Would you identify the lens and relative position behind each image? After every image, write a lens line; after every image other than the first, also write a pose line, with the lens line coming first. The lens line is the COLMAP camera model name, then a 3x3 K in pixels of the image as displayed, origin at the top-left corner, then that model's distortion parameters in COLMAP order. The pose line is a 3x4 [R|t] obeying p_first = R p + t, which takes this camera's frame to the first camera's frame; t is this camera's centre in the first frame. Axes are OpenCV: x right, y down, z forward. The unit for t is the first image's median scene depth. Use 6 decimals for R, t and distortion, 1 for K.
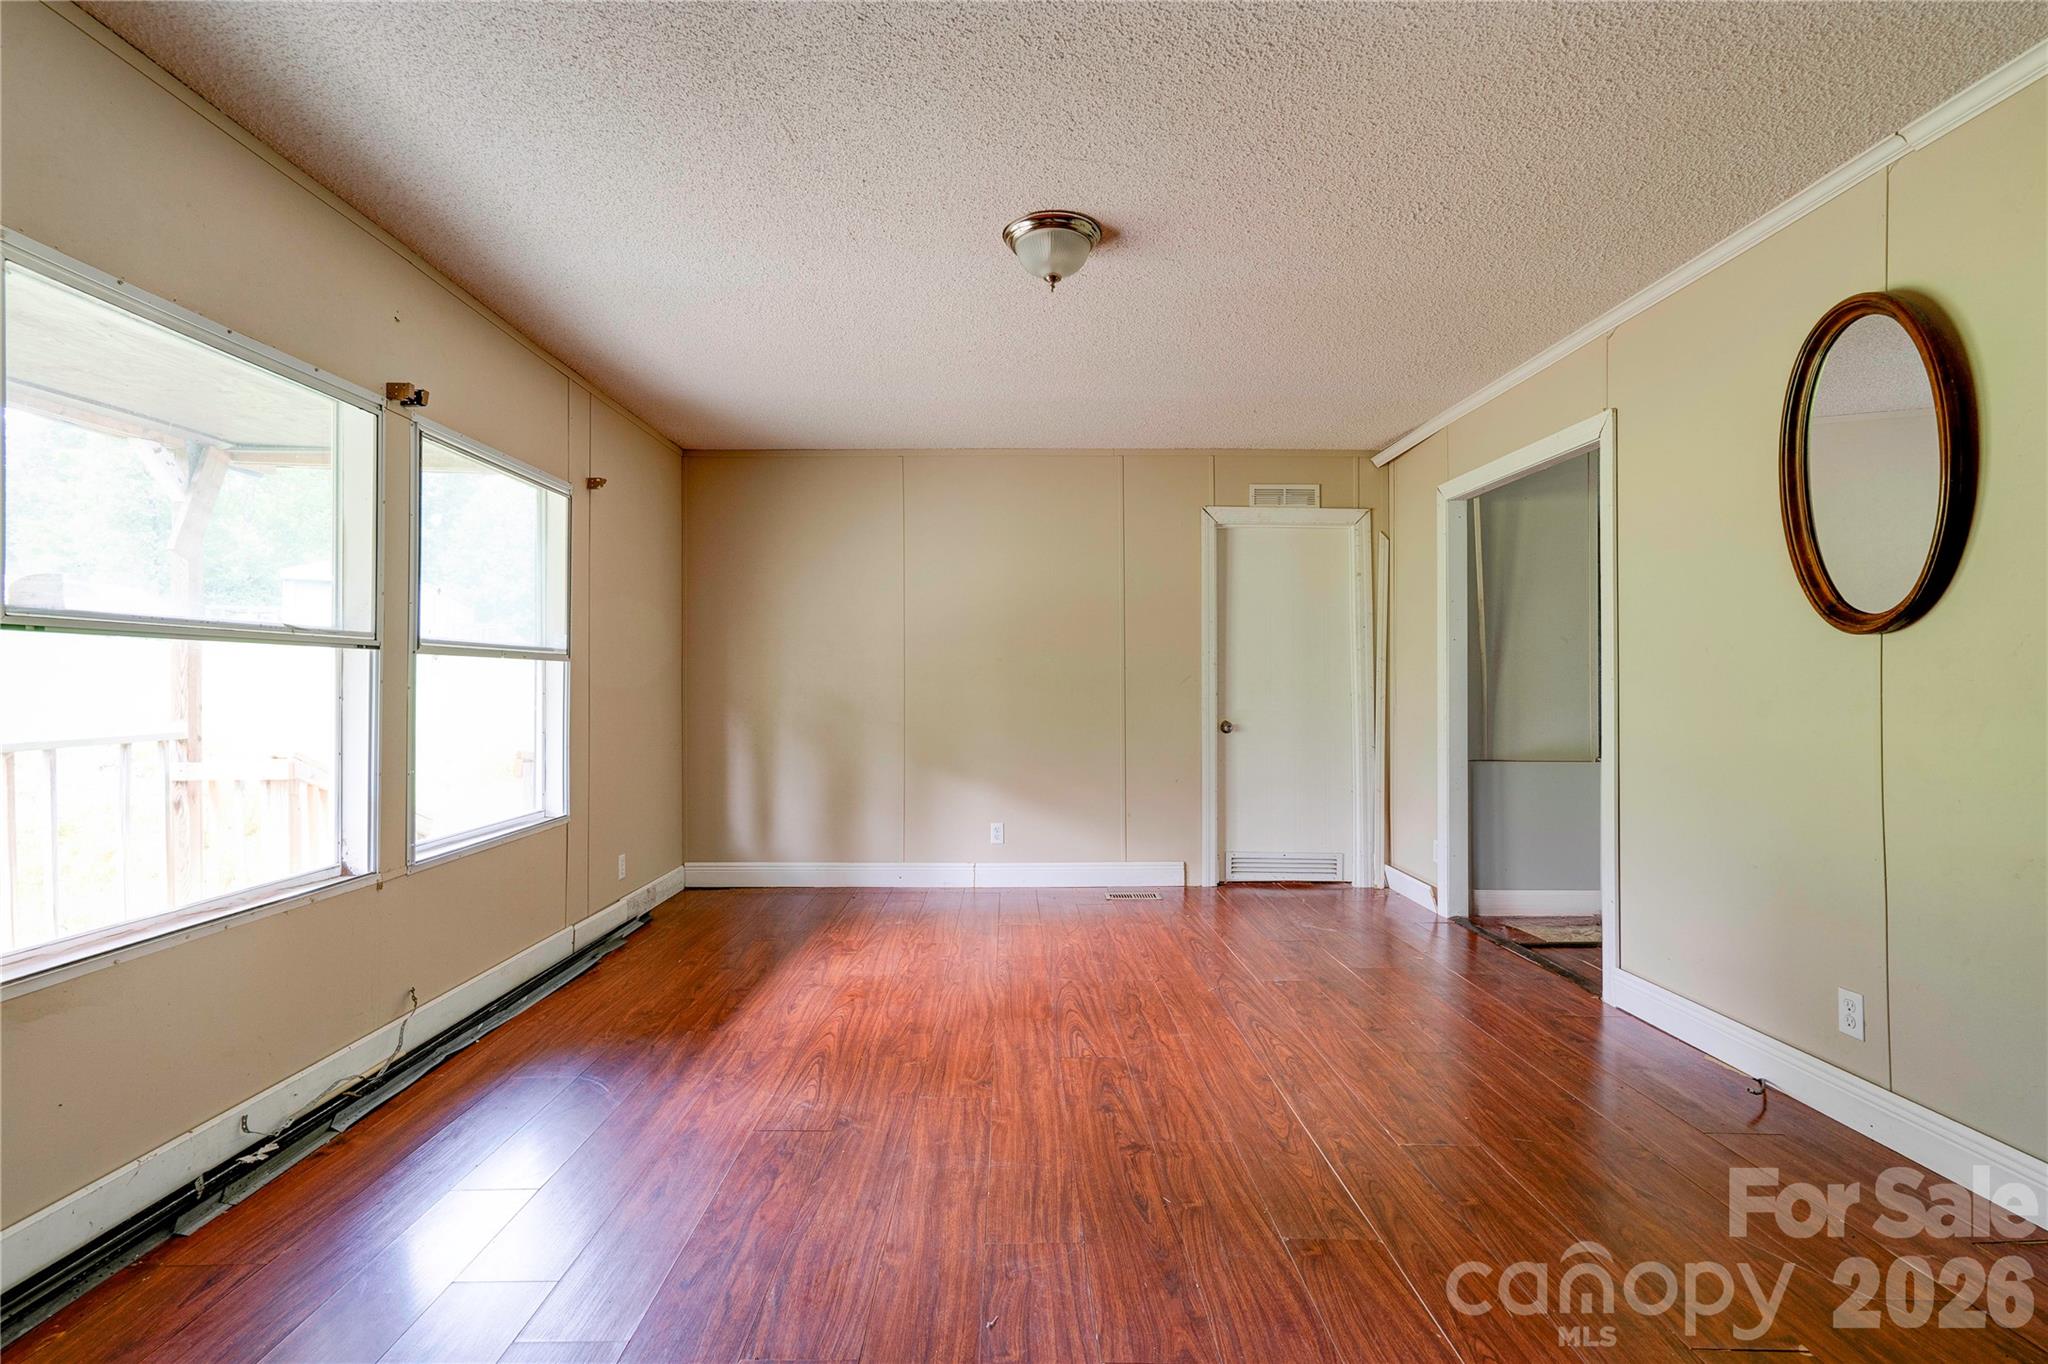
lens RADIAL K [[965.9, 0, 1024.0], [0, 965.9, 682.0], [0, 0, 1]] dist [-0.001717, 0.015025]
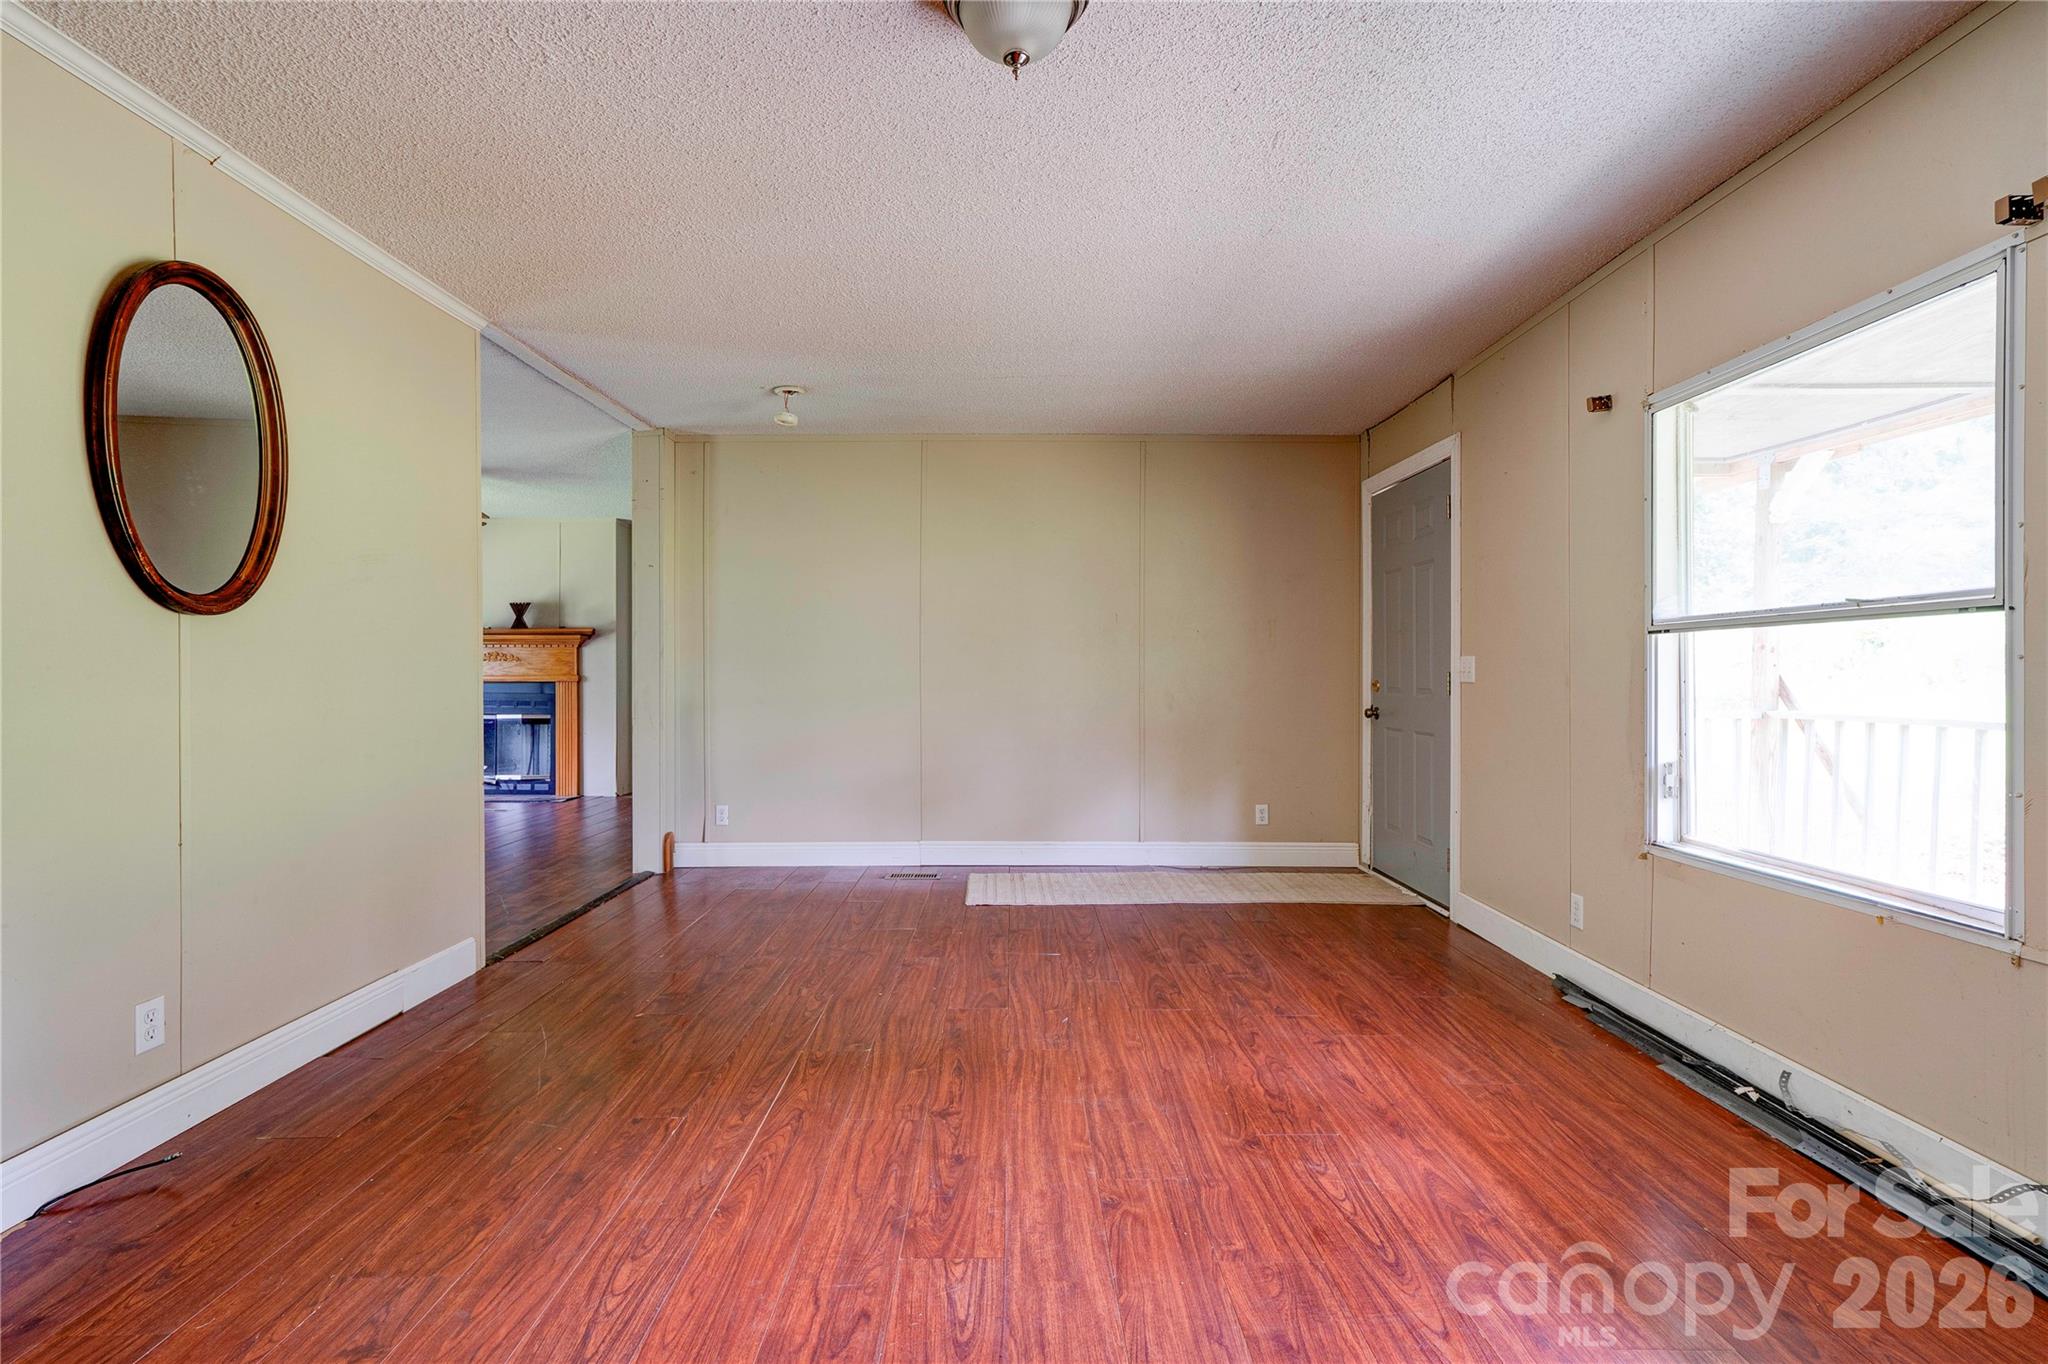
lens RADIAL K [[965.9, 0, 1024.0], [0, 965.9, 682.0], [0, 0, 1]] dist [-0.001717, 0.015025]
pose [[-0.999999, 0.000550, 0.001080, 0.027426], [0.000554, 0.999992, 0.003917, 0.015605], [-0.001077, 0.003918, -0.999992, 1.903756]]
